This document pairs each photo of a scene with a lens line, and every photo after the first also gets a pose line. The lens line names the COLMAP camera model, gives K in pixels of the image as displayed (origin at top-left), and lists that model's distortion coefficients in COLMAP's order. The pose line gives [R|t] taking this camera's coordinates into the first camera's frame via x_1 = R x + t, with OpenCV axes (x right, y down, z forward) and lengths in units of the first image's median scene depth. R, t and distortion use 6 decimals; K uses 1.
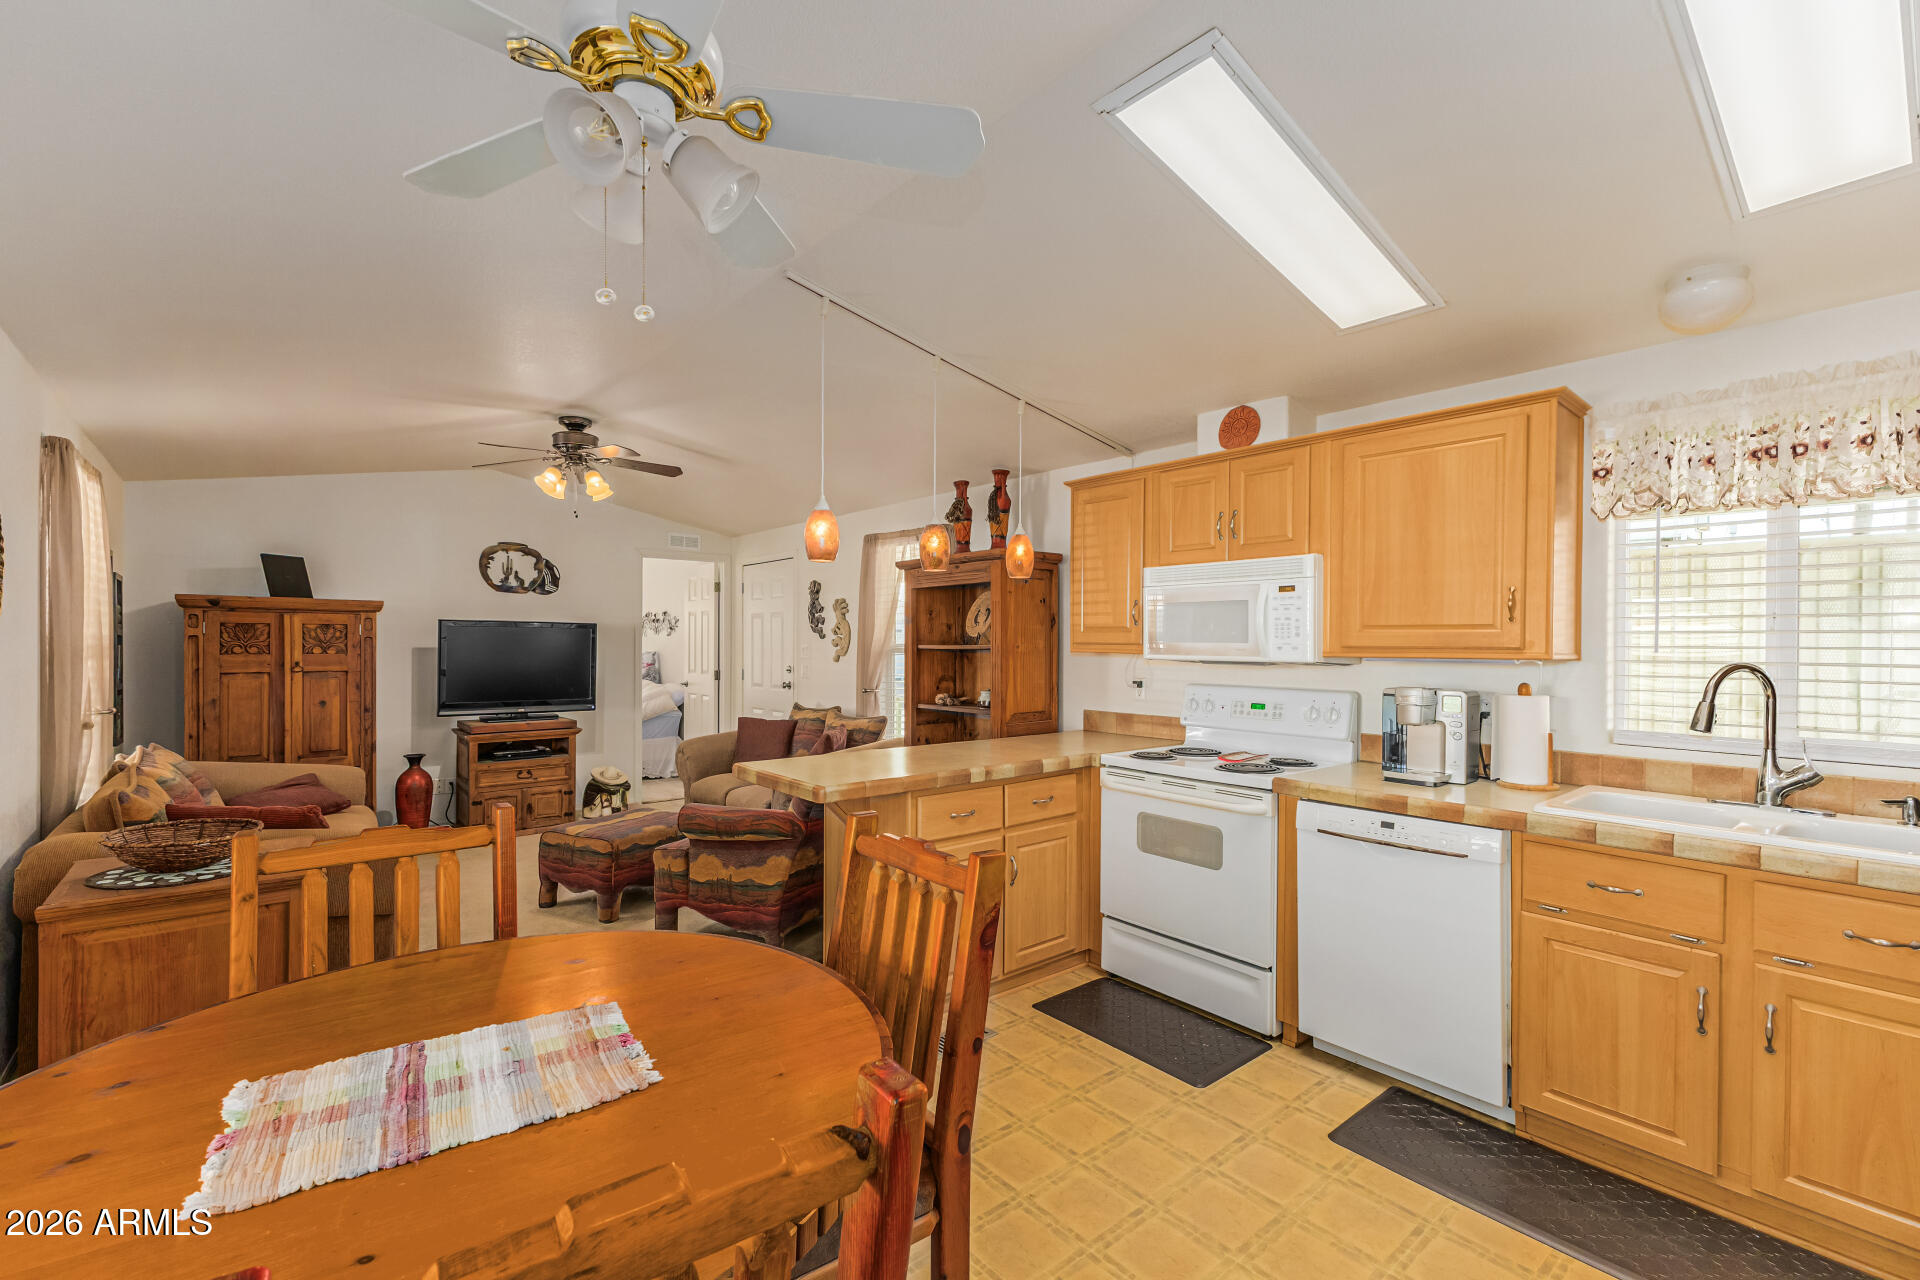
lens RADIAL K [[825.7, 0, 957.4], [0, 825.7, 643.3], [0, 0, 1]] dist [0.011978, -0.003657]
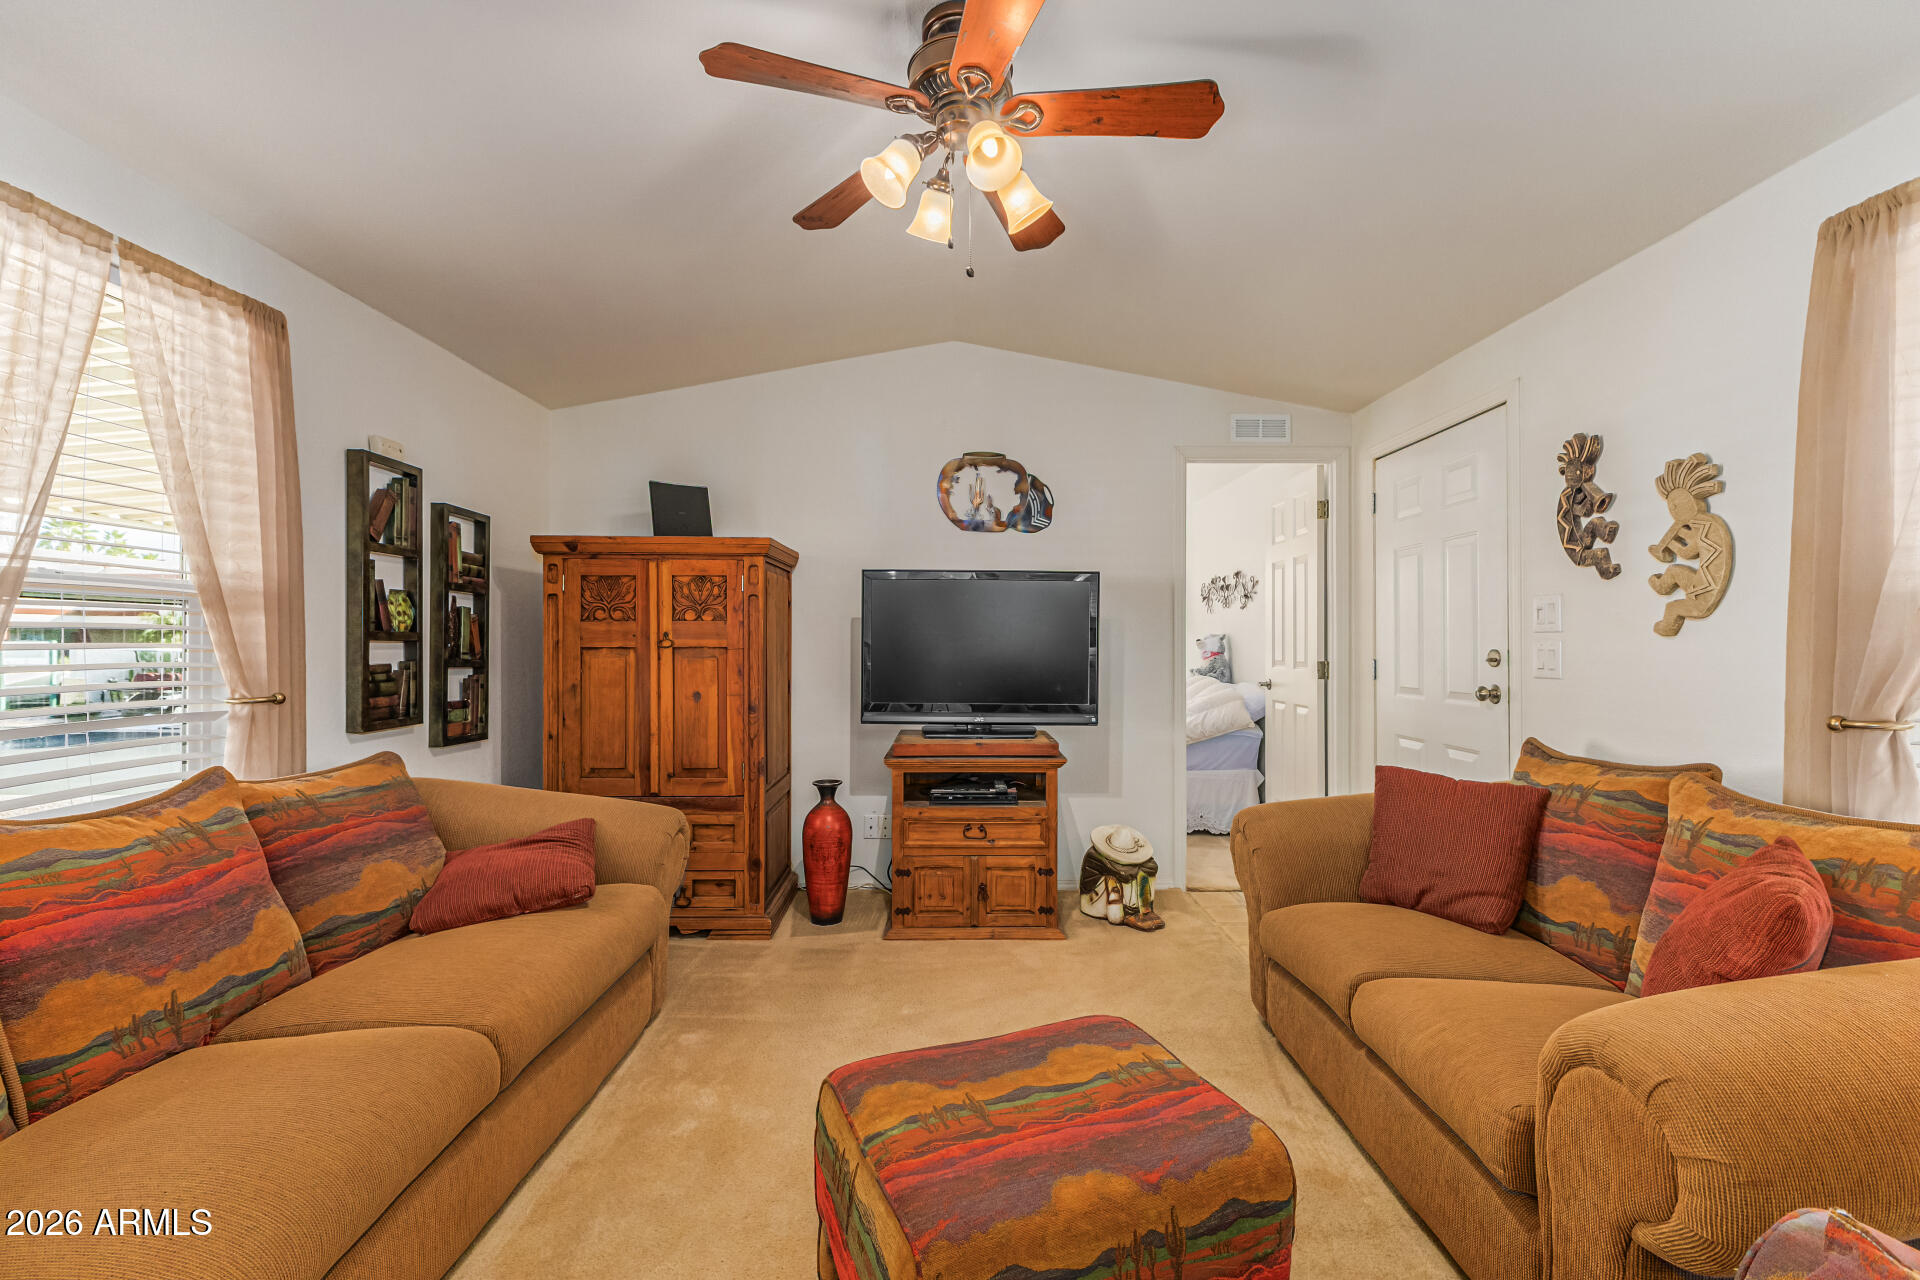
lens RADIAL K [[825.7, 0, 960.9], [0, 825.7, 640.1], [0, 0, 1]] dist [0.011978, -0.003657]
pose [[0.768351, -0.004263, -0.640015, -0.256427], [0.000960, 0.999984, -0.005509, 0.044392], [0.640028, 0.003619, 0.768343, 0.878836]]
